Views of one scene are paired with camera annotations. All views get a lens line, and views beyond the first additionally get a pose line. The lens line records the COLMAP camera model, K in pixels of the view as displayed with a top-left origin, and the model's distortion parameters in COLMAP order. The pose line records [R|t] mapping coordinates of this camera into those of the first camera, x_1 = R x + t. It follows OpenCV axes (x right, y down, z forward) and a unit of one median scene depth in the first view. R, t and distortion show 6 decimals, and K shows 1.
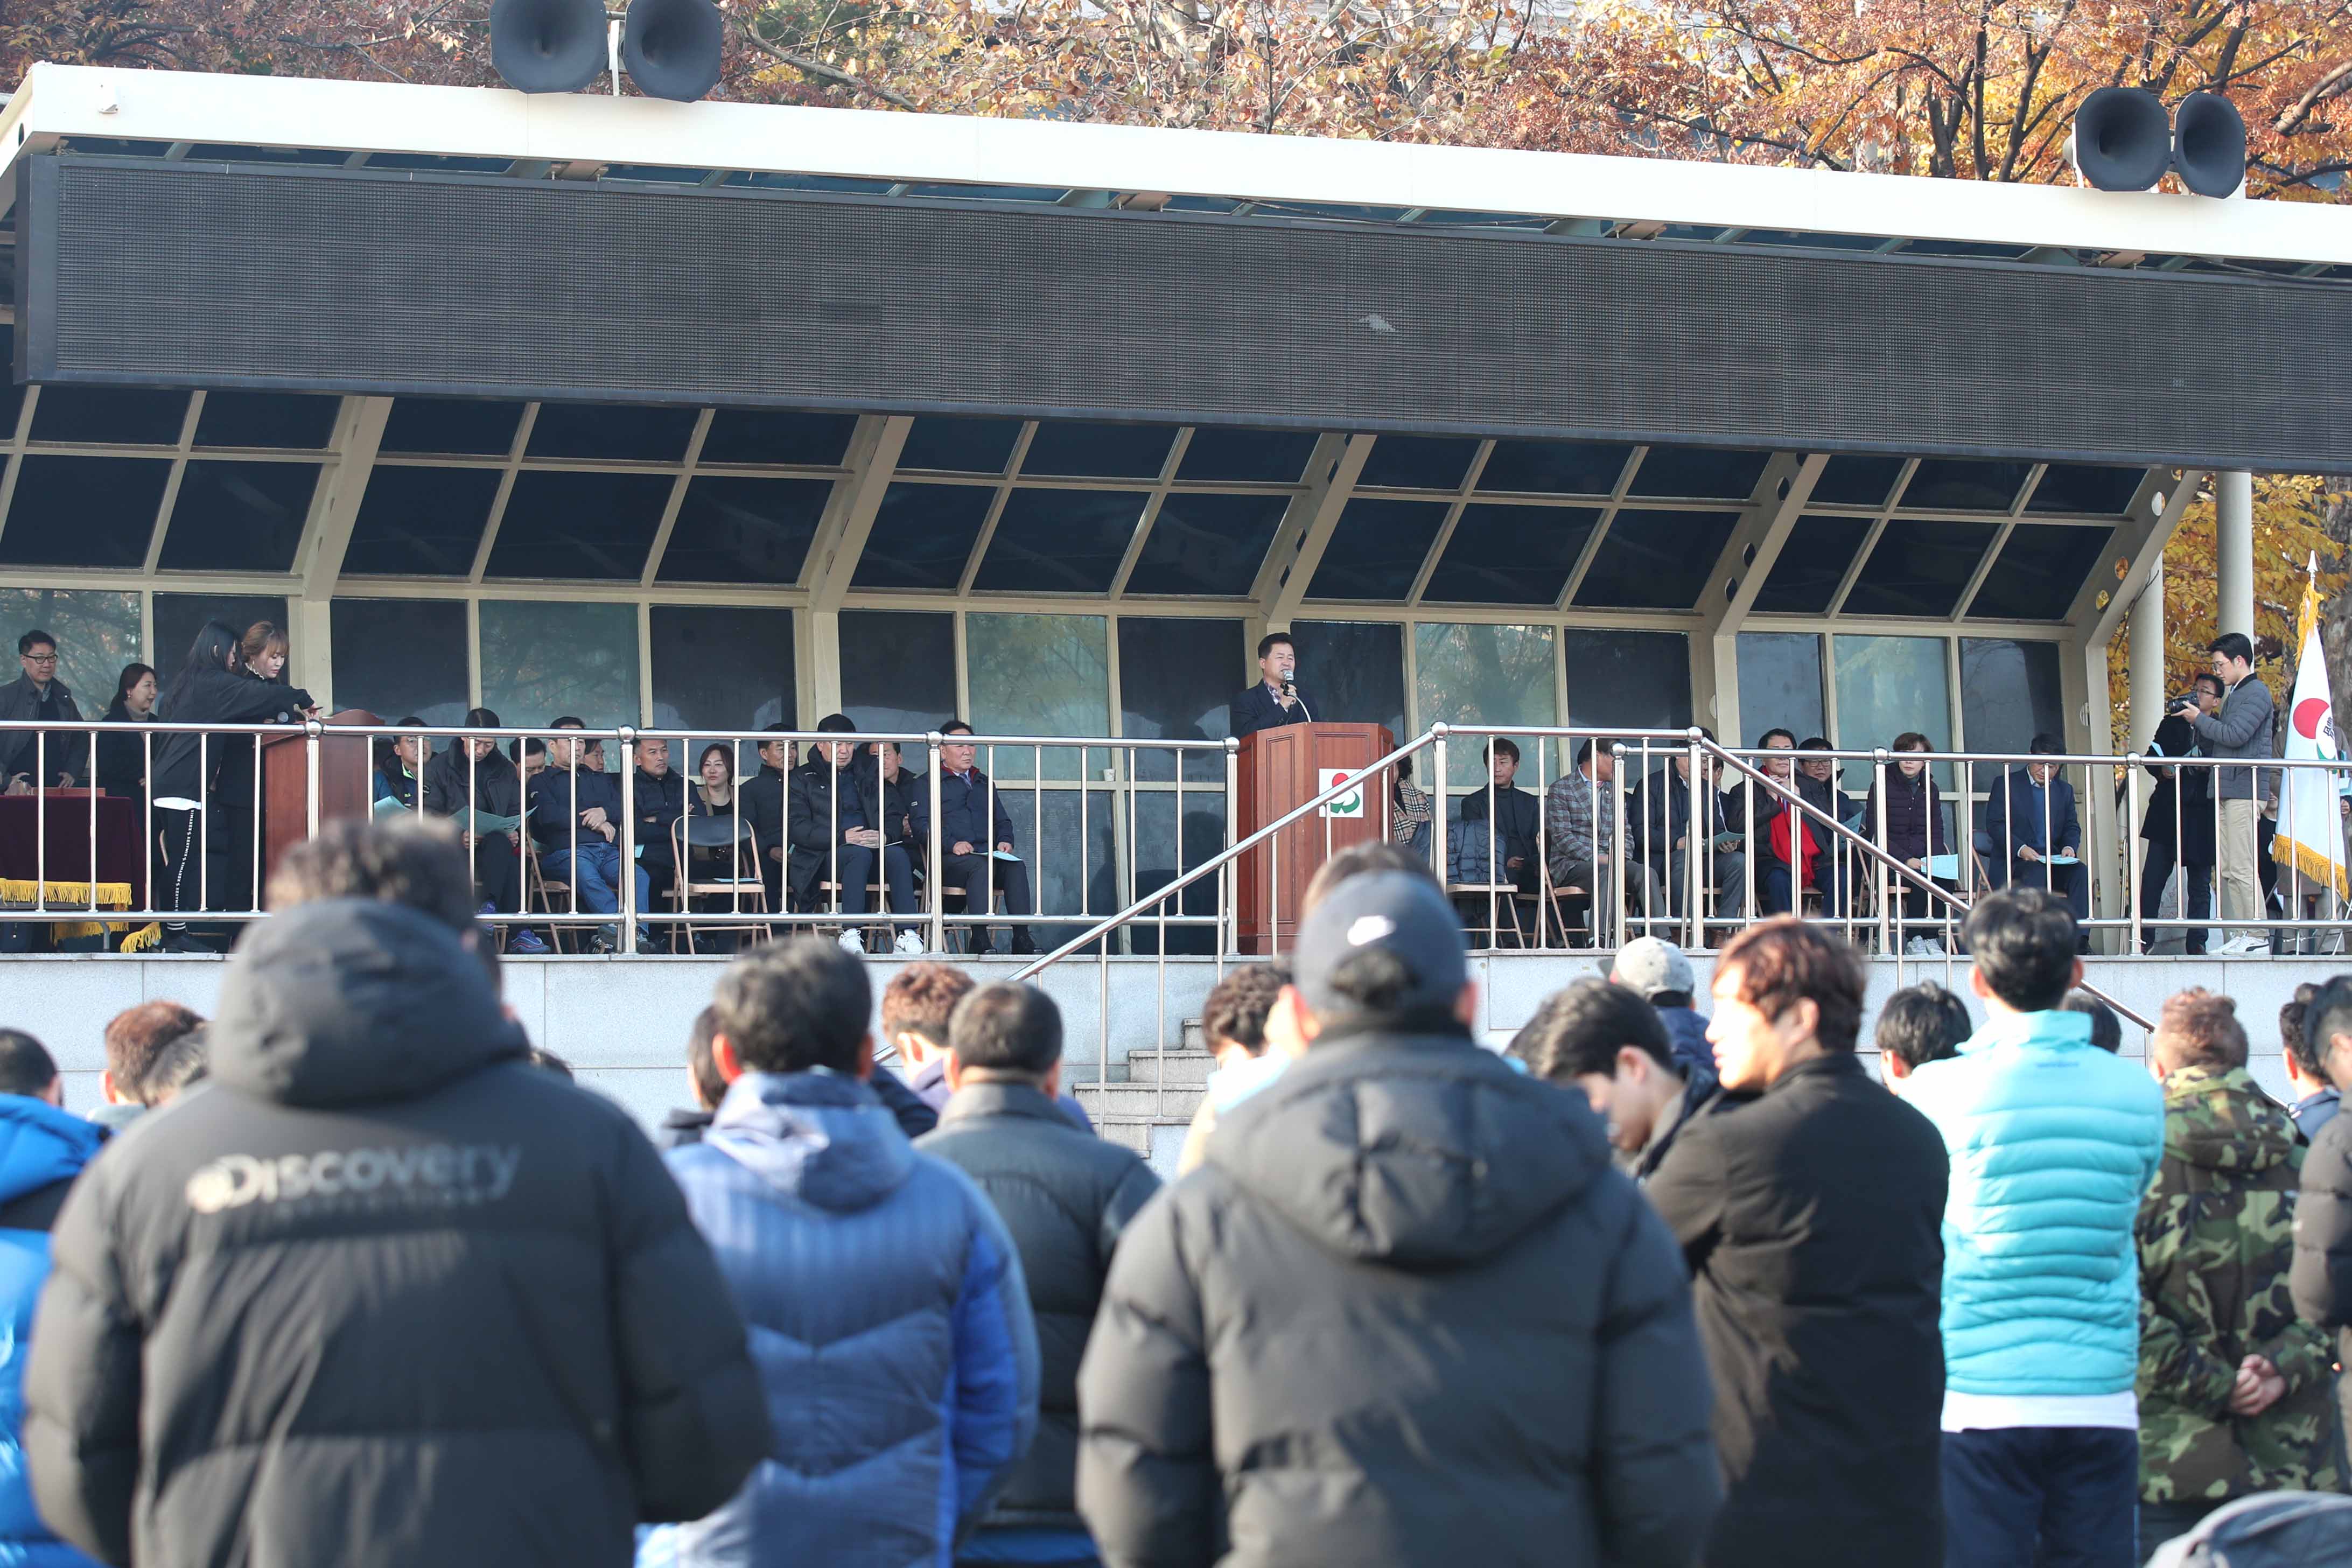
lens RADIAL K [[6145.1, 0, 1176.0], [0, 6145.1, 784.0], [0, 0, 1]] dist [-0.275384, 0.223555]
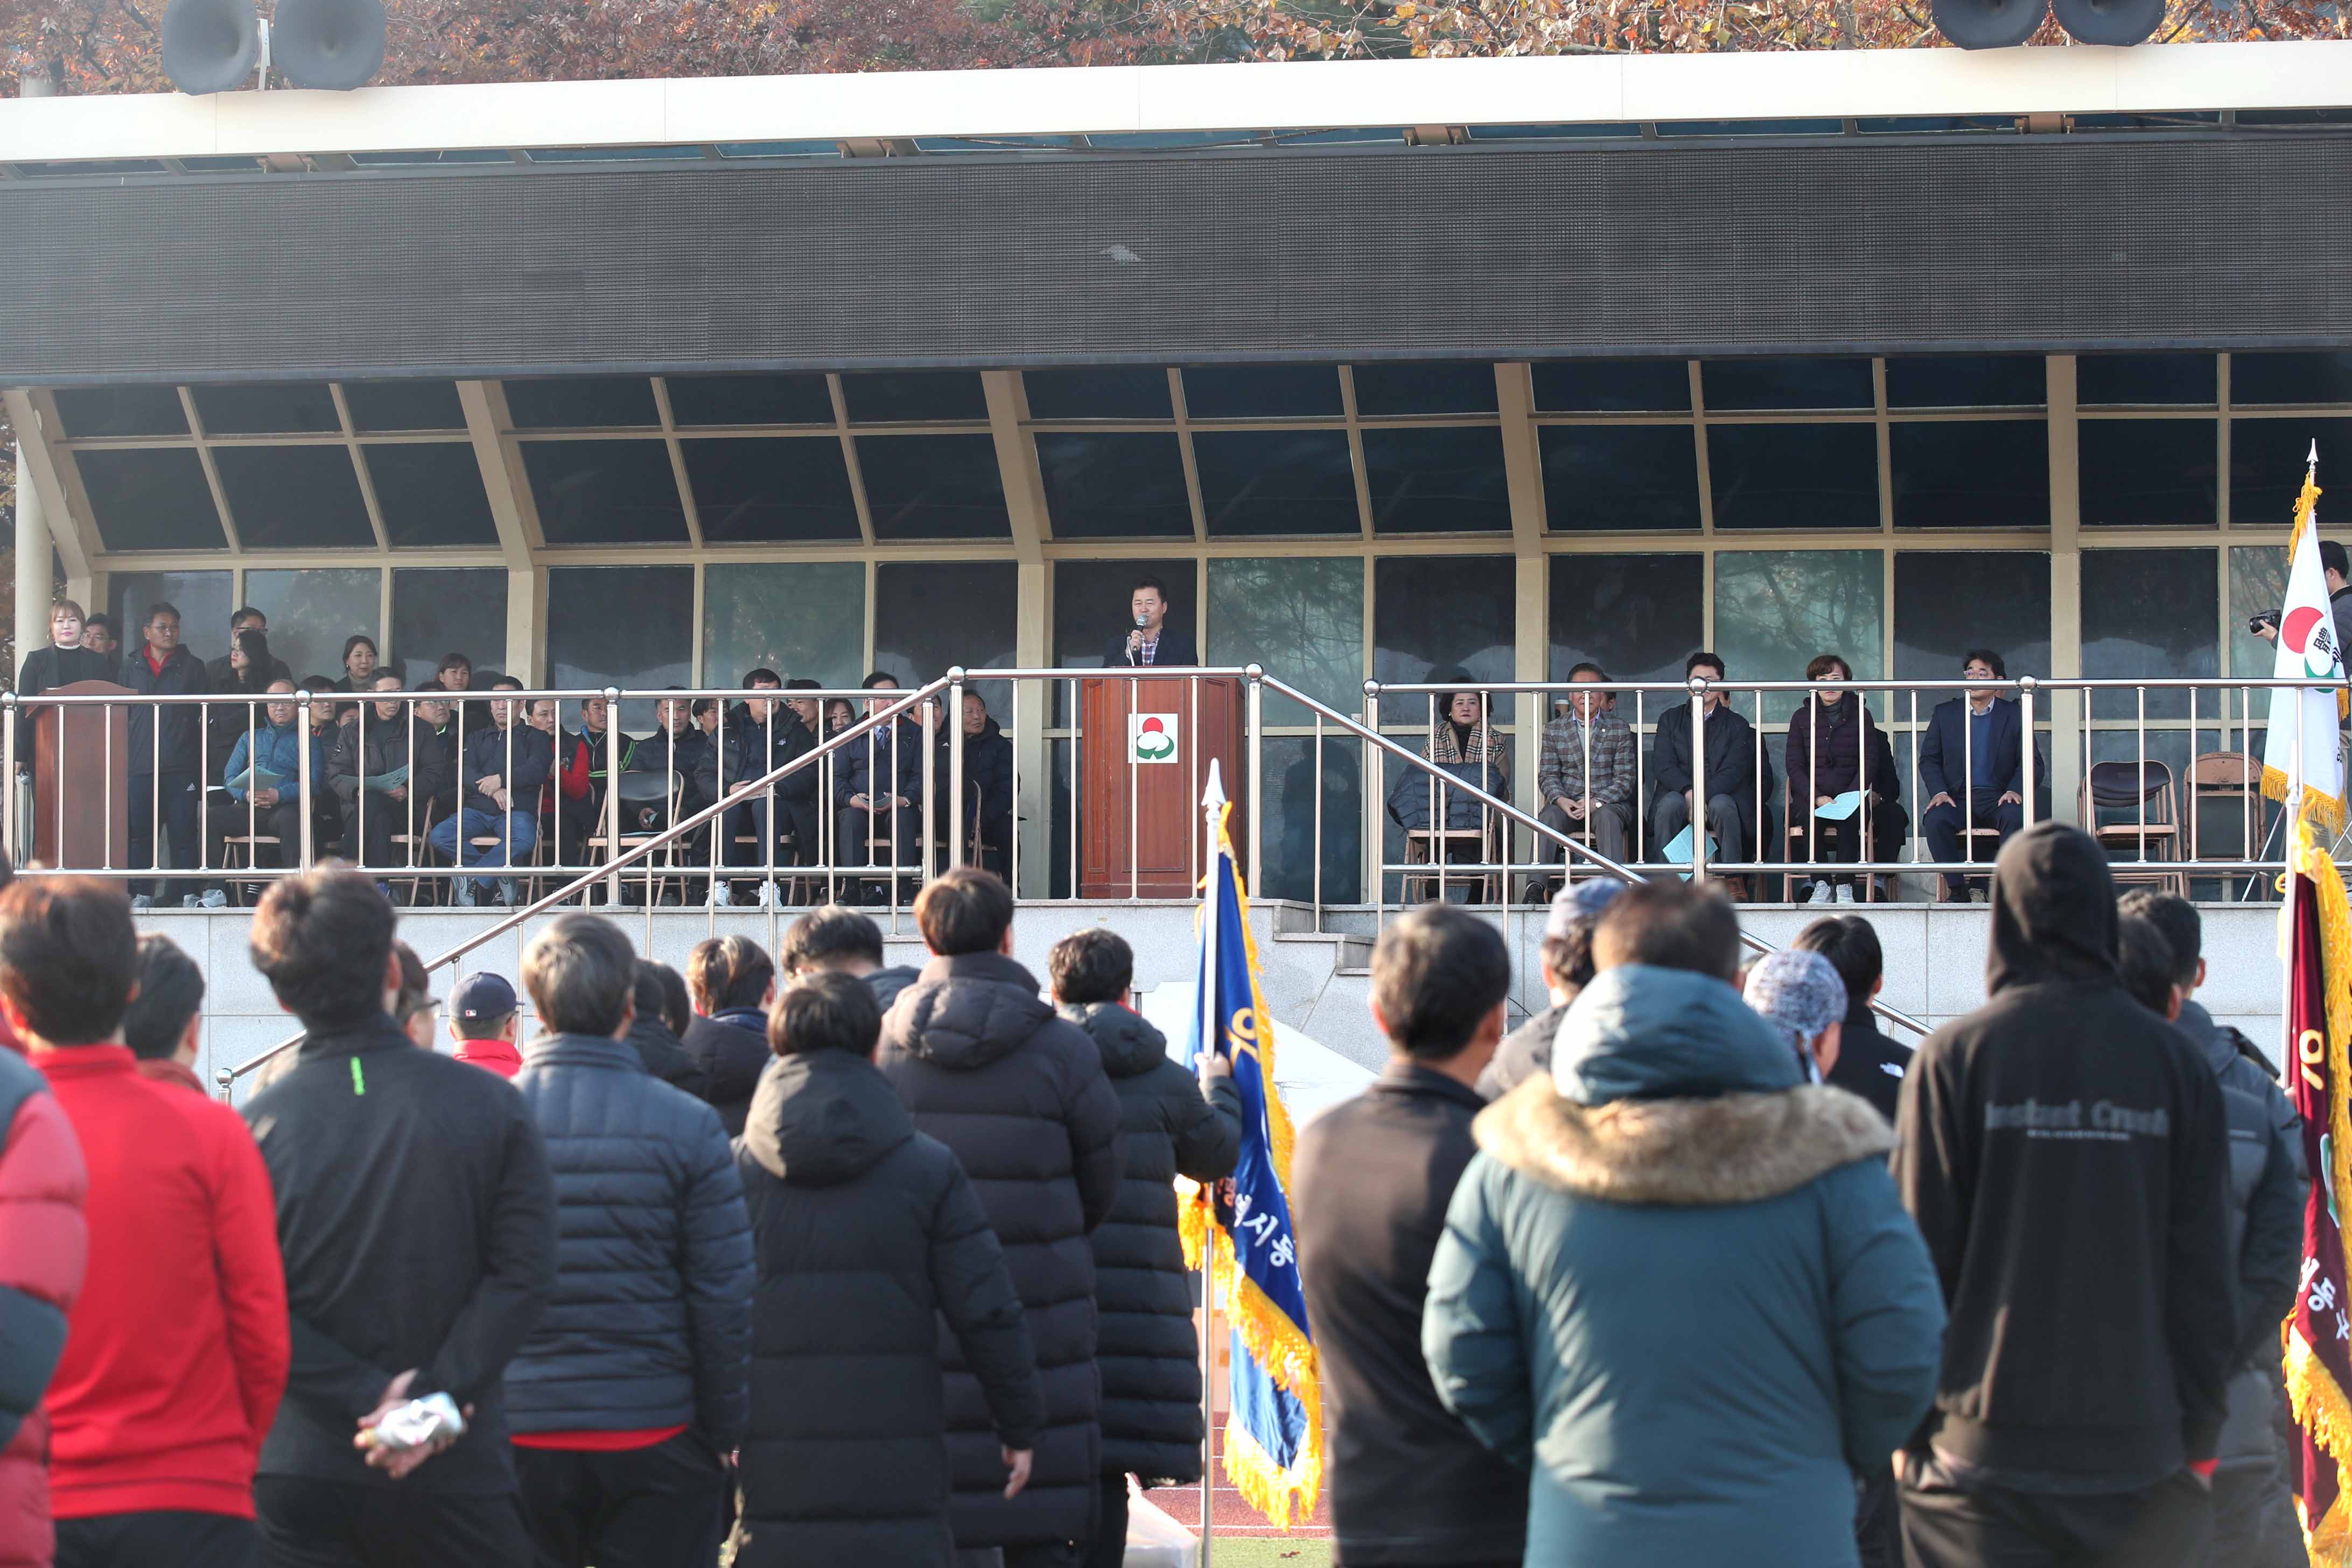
lens RADIAL K [[5740.8, 0, 1176.0], [0, 5740.8, 784.0], [0, 0, 1]] dist [-0.212323, 0.667103]
pose [[0.841971, -0.014673, -0.539324, 0.517247], [0.018738, 0.999822, 0.002052, 0.006875], [0.539198, -0.011833, 0.842096, 0.235118]]
